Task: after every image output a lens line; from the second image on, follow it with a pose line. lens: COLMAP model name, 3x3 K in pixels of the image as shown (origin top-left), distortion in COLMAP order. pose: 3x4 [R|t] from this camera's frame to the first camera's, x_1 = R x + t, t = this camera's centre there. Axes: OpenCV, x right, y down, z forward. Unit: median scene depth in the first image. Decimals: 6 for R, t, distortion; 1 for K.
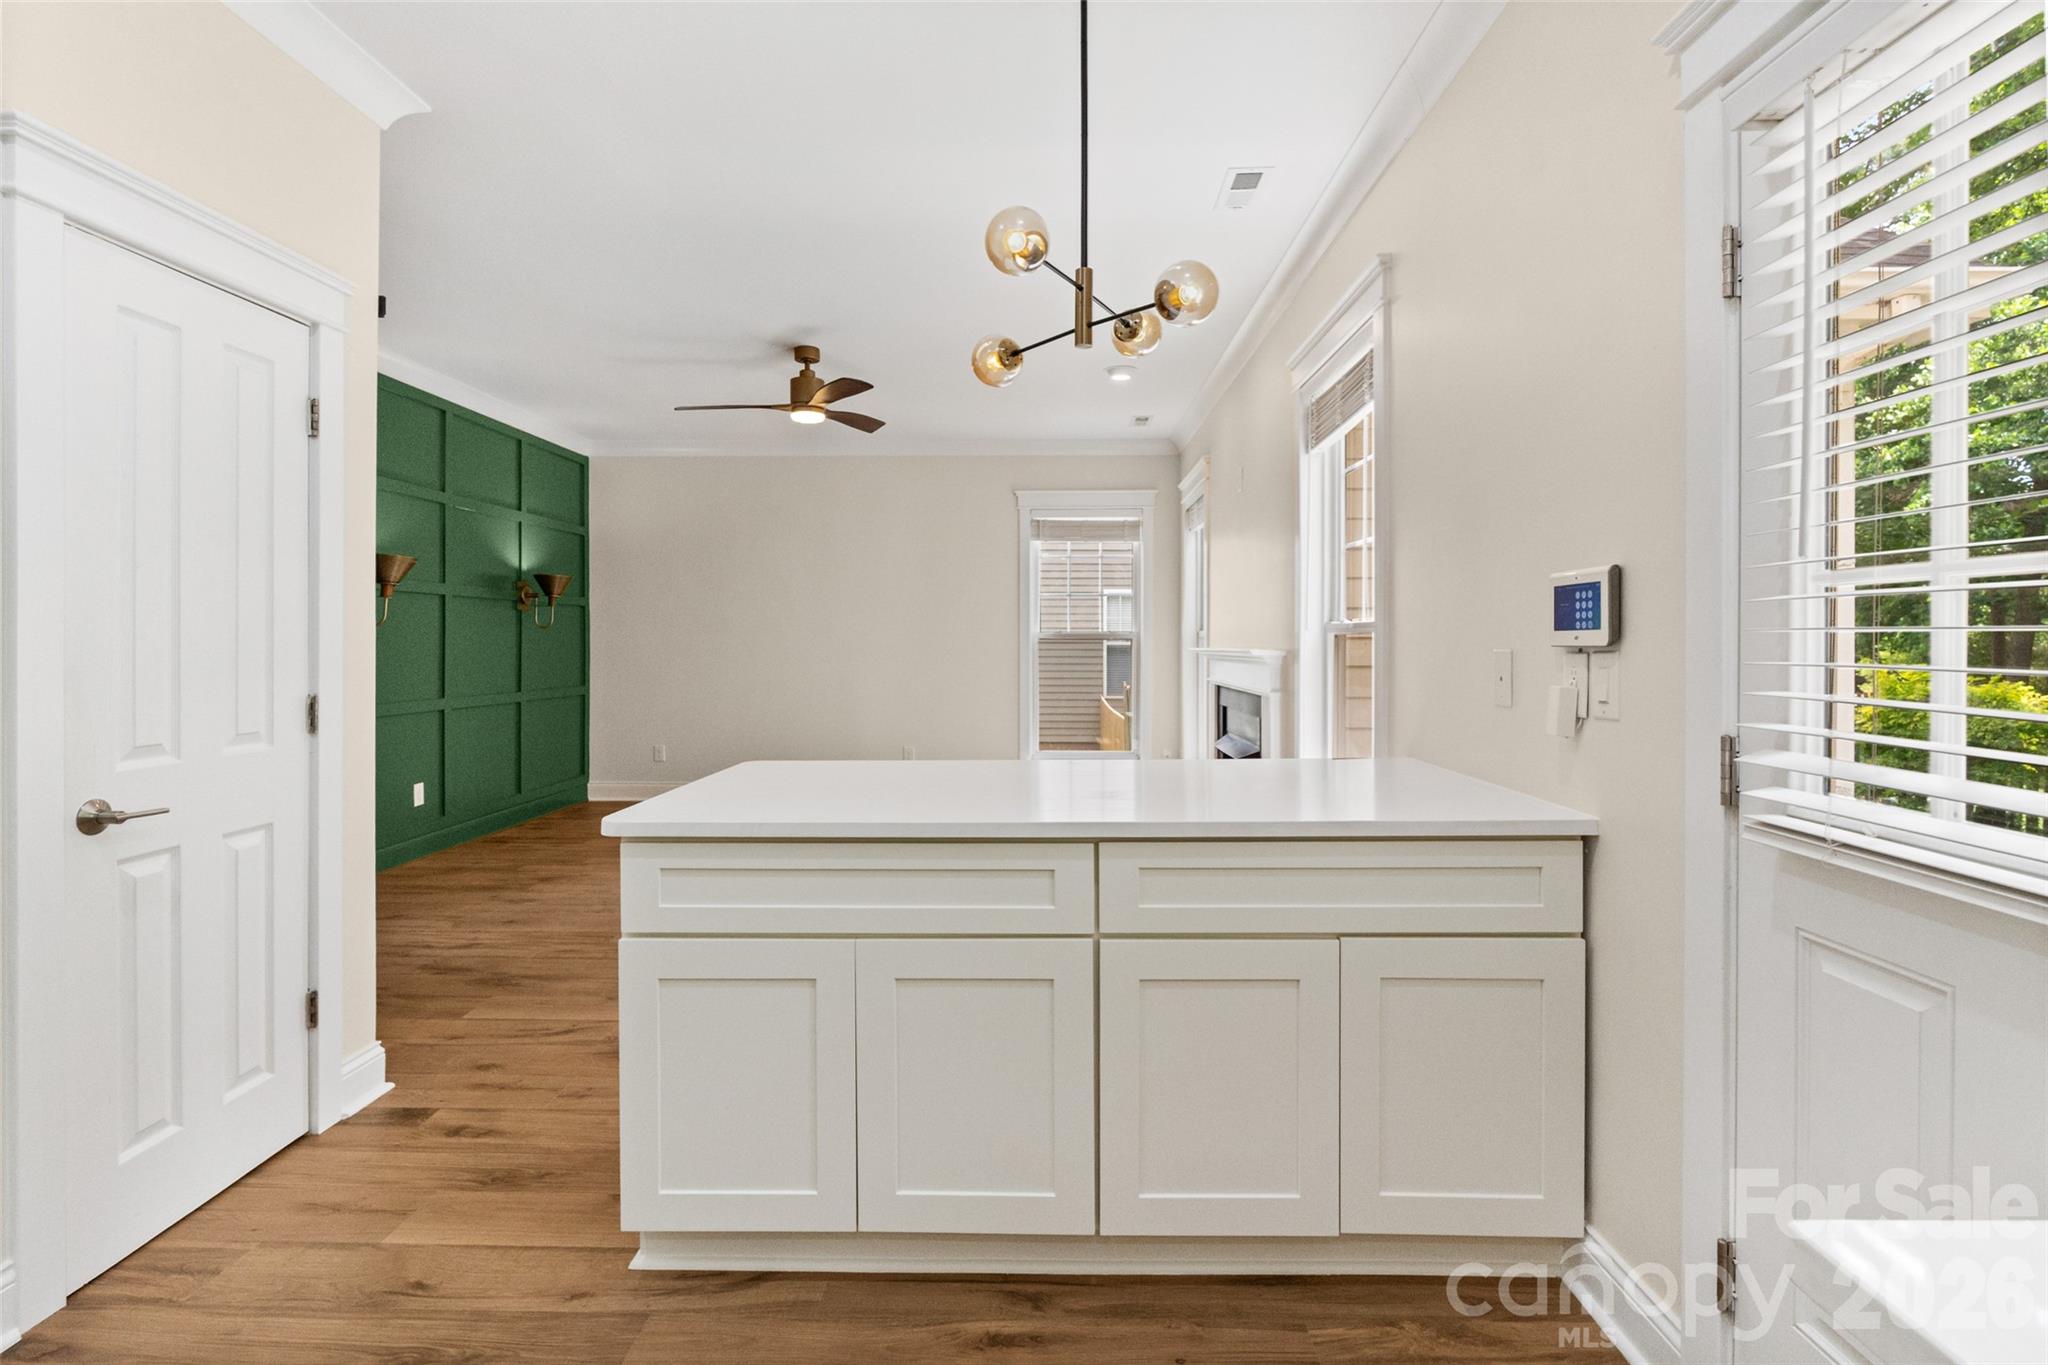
lens RADIAL K [[956.2, 0, 998.9], [0, 956.2, 644.7], [0, 0, 1]] dist [-0.008087, 0.001970]
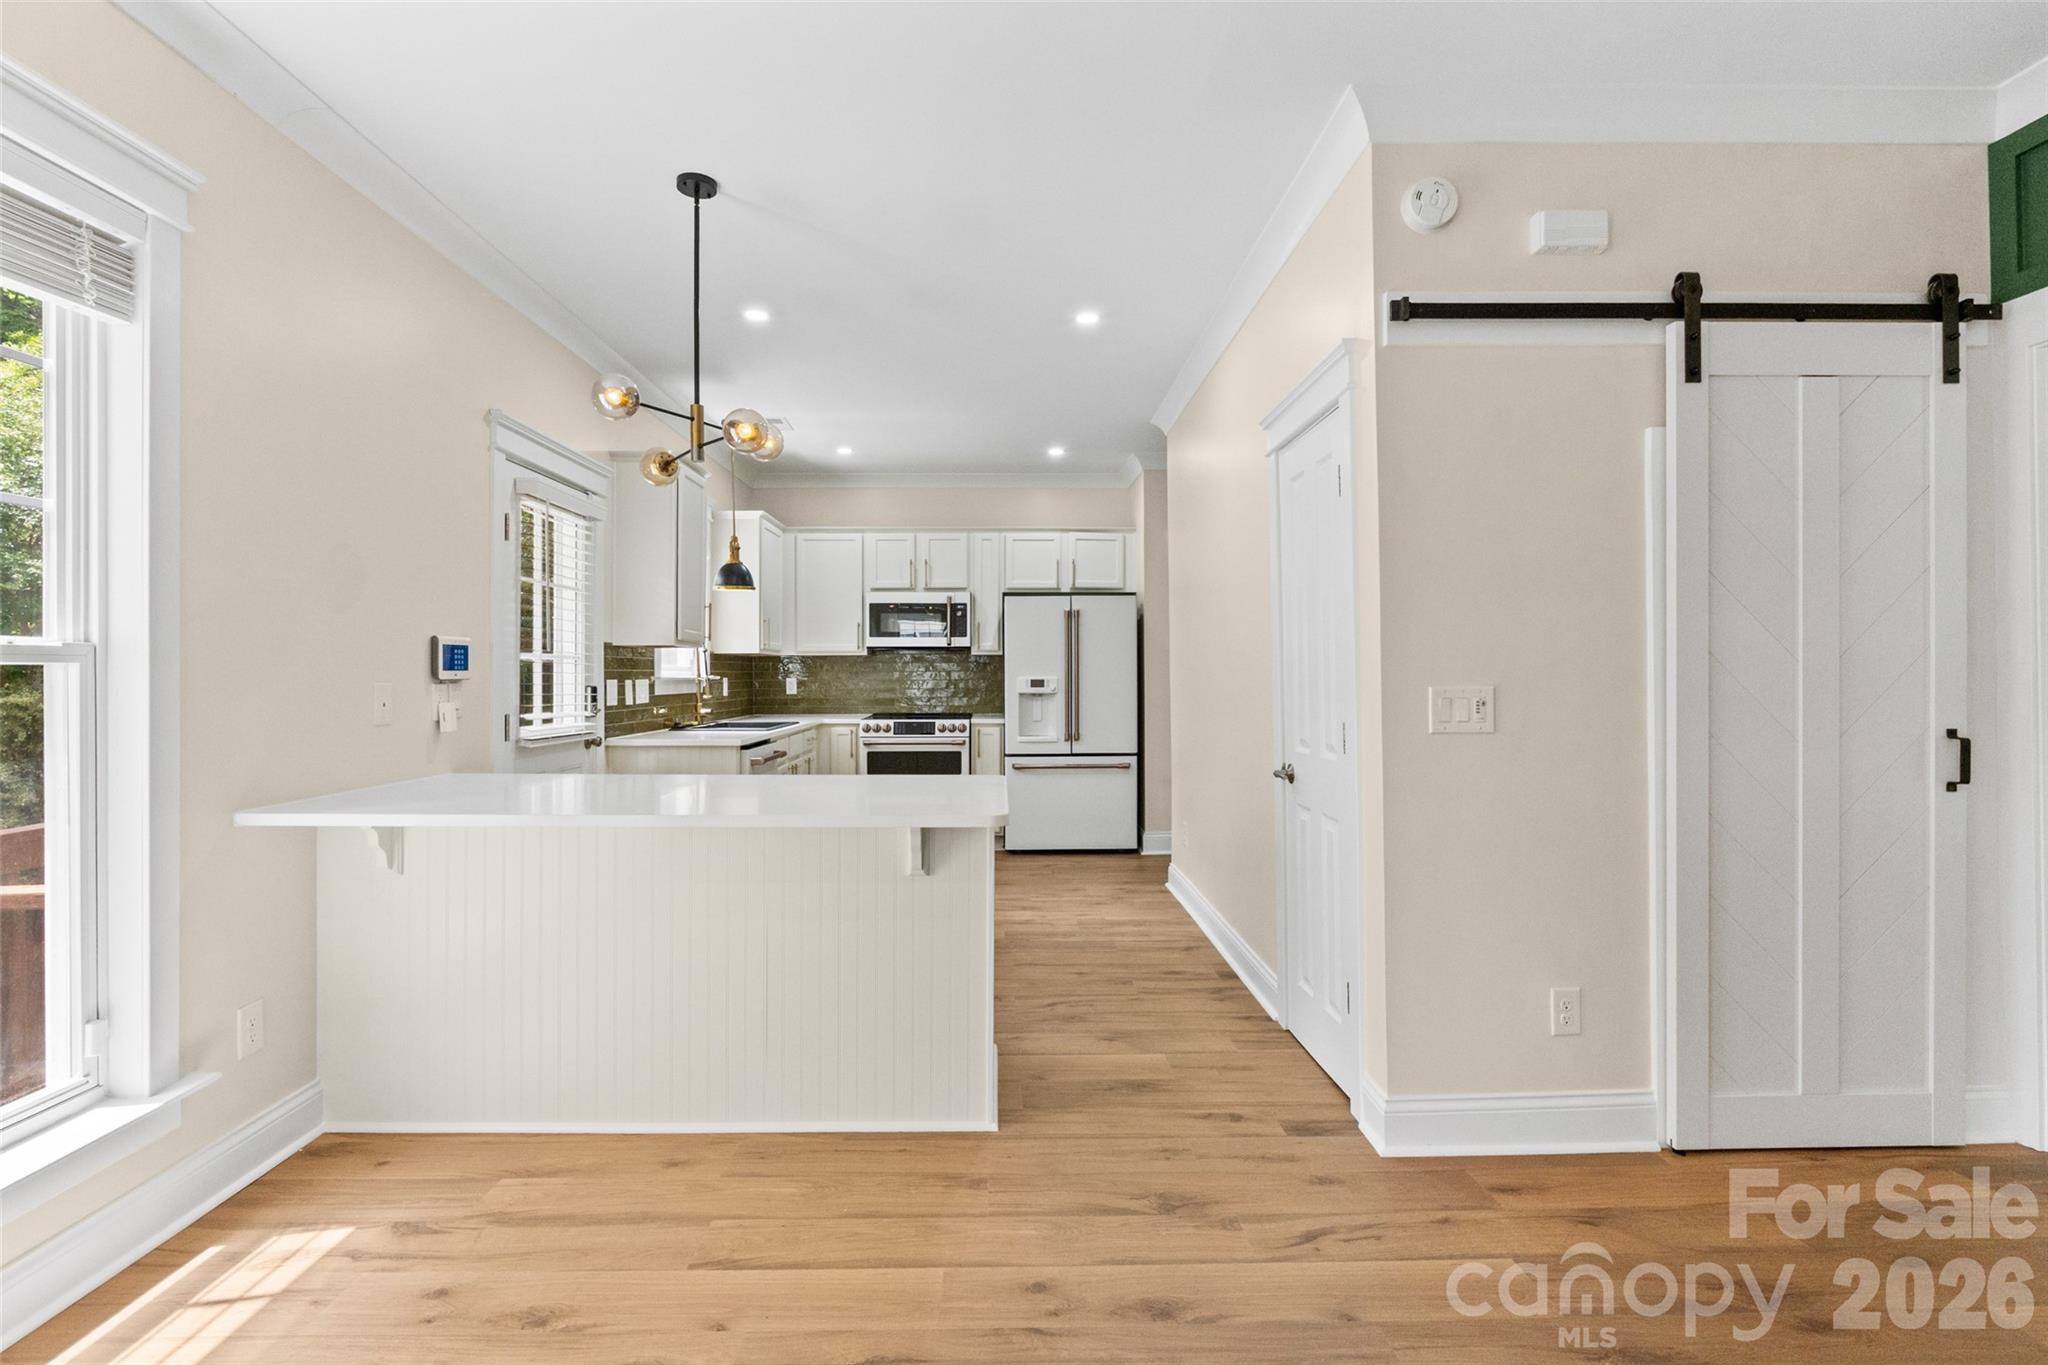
lens RADIAL K [[956.2, 0, 1012.2], [0, 956.2, 670.0], [0, 0, 1]] dist [-0.008087, 0.001970]
pose [[-0.998138, -0.001868, -0.060962, -0.185989], [-0.001640, 0.999991, -0.003789, -0.005163], [0.060968, -0.003682, -0.998133, 1.618689]]
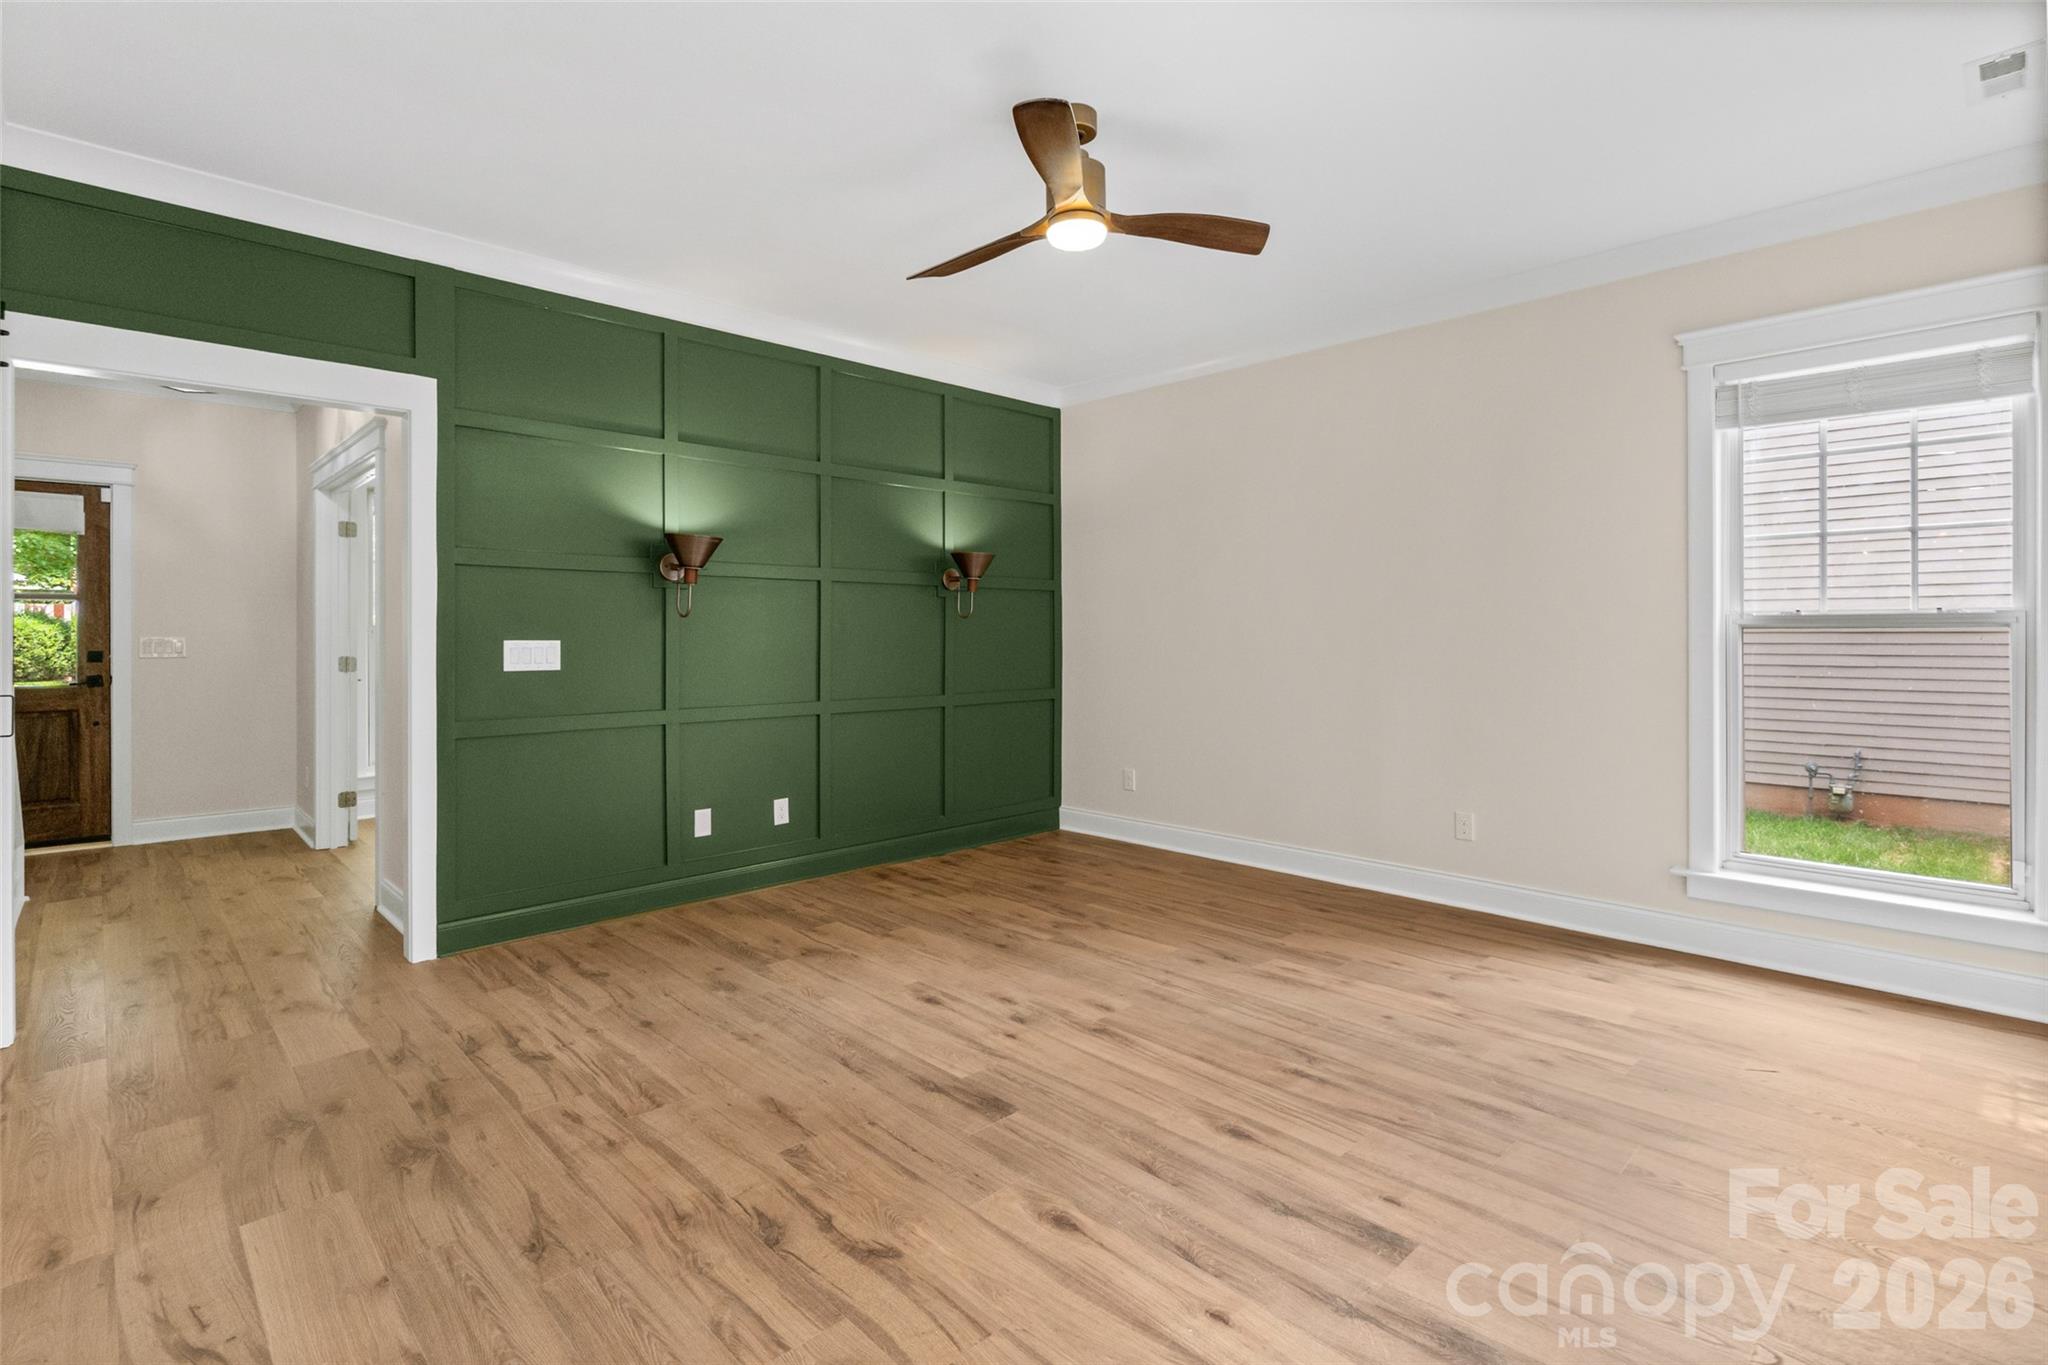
lens RADIAL K [[956.2, 0, 1026.7], [0, 956.2, 638.8], [0, 0, 1]] dist [-0.008087, 0.001970]
pose [[0.730976, -0.002104, -0.682399, 0.255566], [0.004152, 0.999990, 0.001364, -0.001938], [0.682390, -0.003831, 0.730978, 0.893539]]
